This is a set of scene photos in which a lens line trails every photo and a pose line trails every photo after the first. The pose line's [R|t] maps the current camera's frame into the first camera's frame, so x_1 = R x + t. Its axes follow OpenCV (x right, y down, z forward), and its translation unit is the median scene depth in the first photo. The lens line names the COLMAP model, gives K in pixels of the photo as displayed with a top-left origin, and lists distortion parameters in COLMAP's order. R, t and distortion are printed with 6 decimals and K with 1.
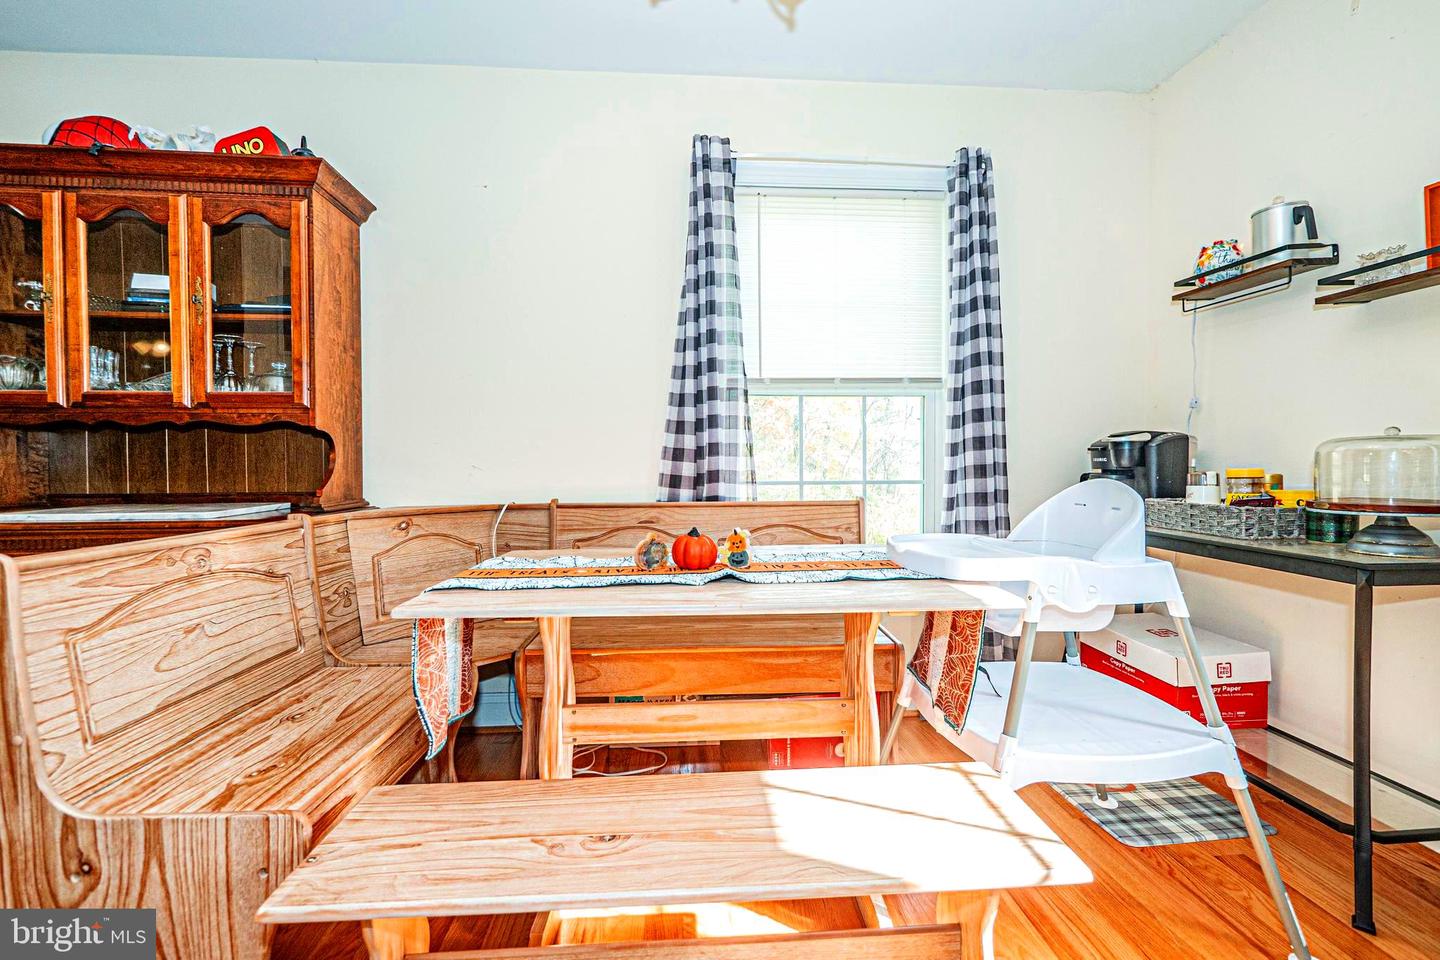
lens RADIAL K [[607.8, 0, 722.4], [0, 607.8, 473.4], [0, 0, 1]] dist [-0.008804, 0.001908]
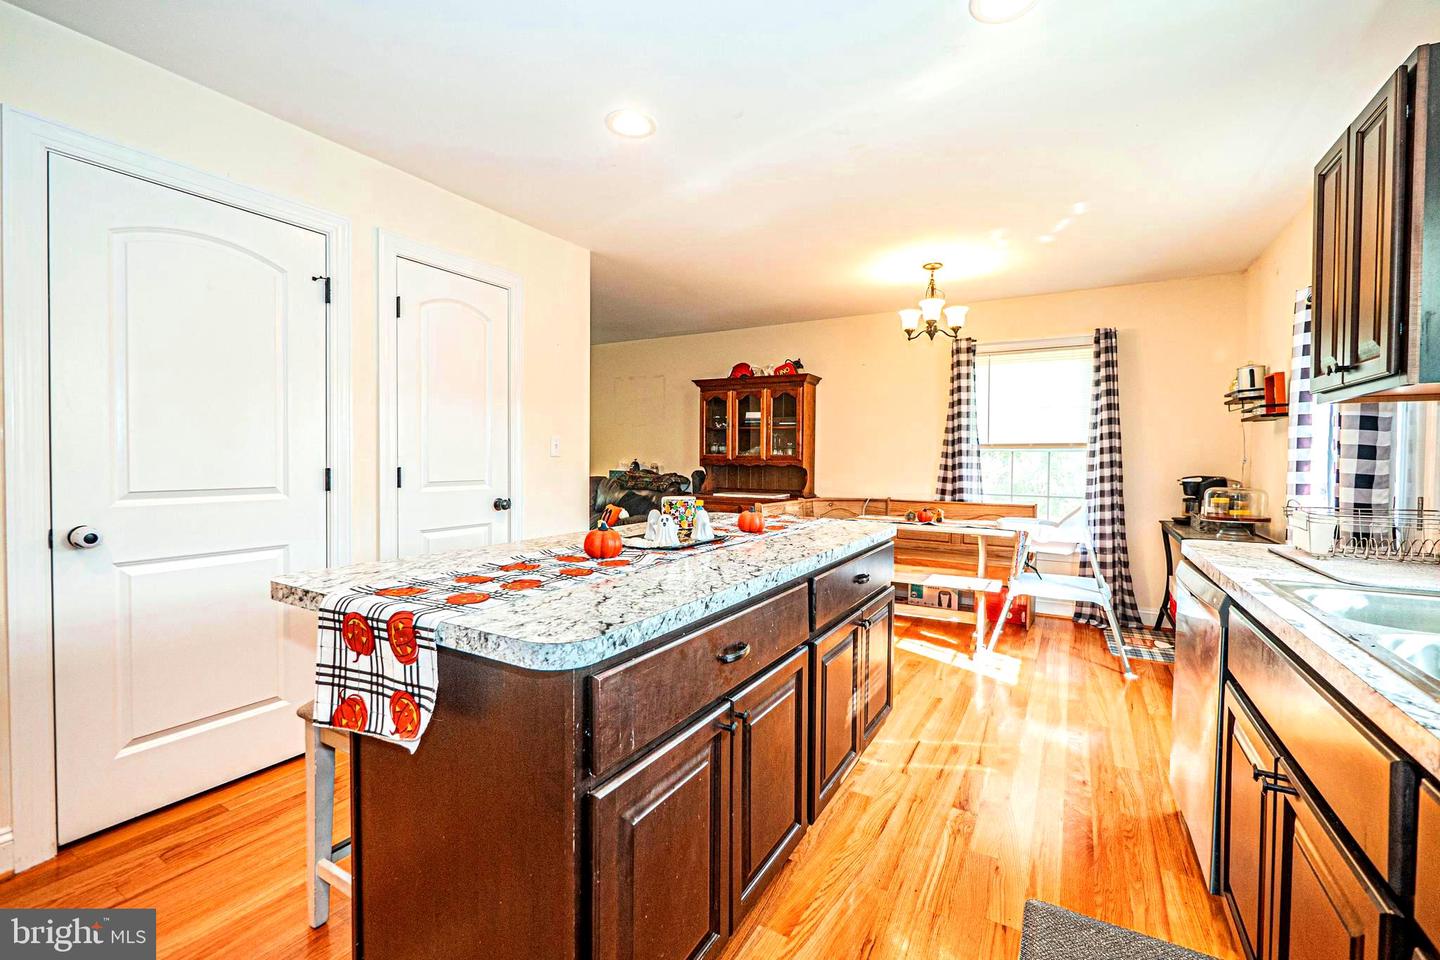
lens RADIAL K [[607.8, 0, 722.0], [0, 607.8, 469.8], [0, 0, 1]] dist [-0.008804, 0.001908]
pose [[0.826784, 0.024092, -0.562004, 0.507478], [-0.025169, 0.999666, 0.005827, -0.061268], [0.561957, 0.009327, 0.827114, -1.304774]]
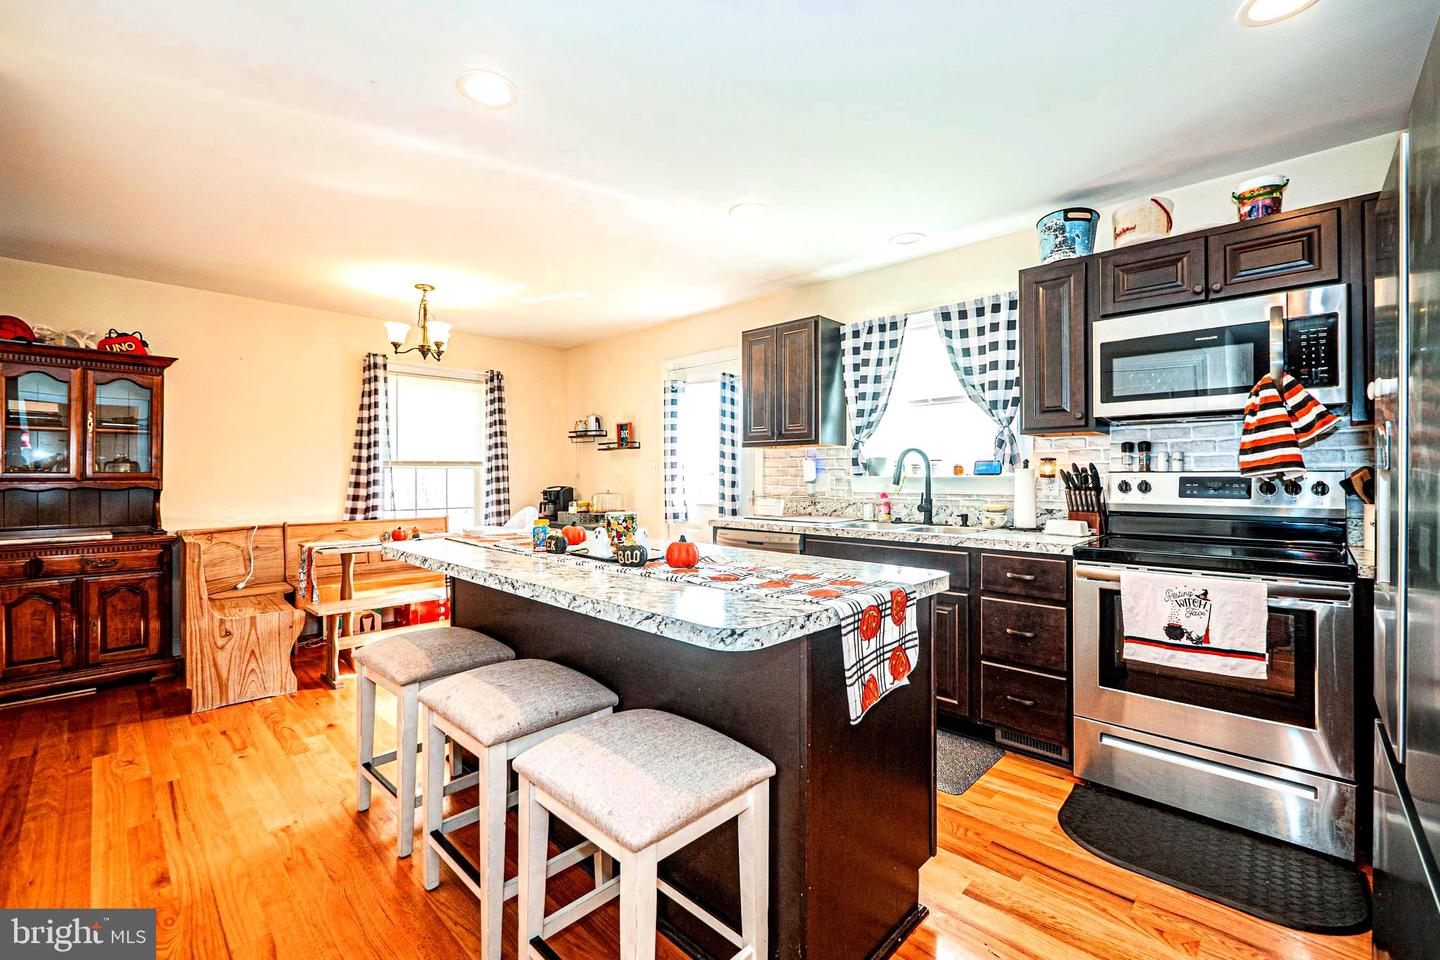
lens RADIAL K [[607.8, 0, 717.8], [0, 607.8, 472.2], [0, 0, 1]] dist [-0.008804, 0.001908]
pose [[0.751118, 0.008455, 0.660114, -0.525512], [0.011358, 0.999604, -0.025728, -0.053182], [-0.660070, 0.026822, 0.750725, -1.418589]]
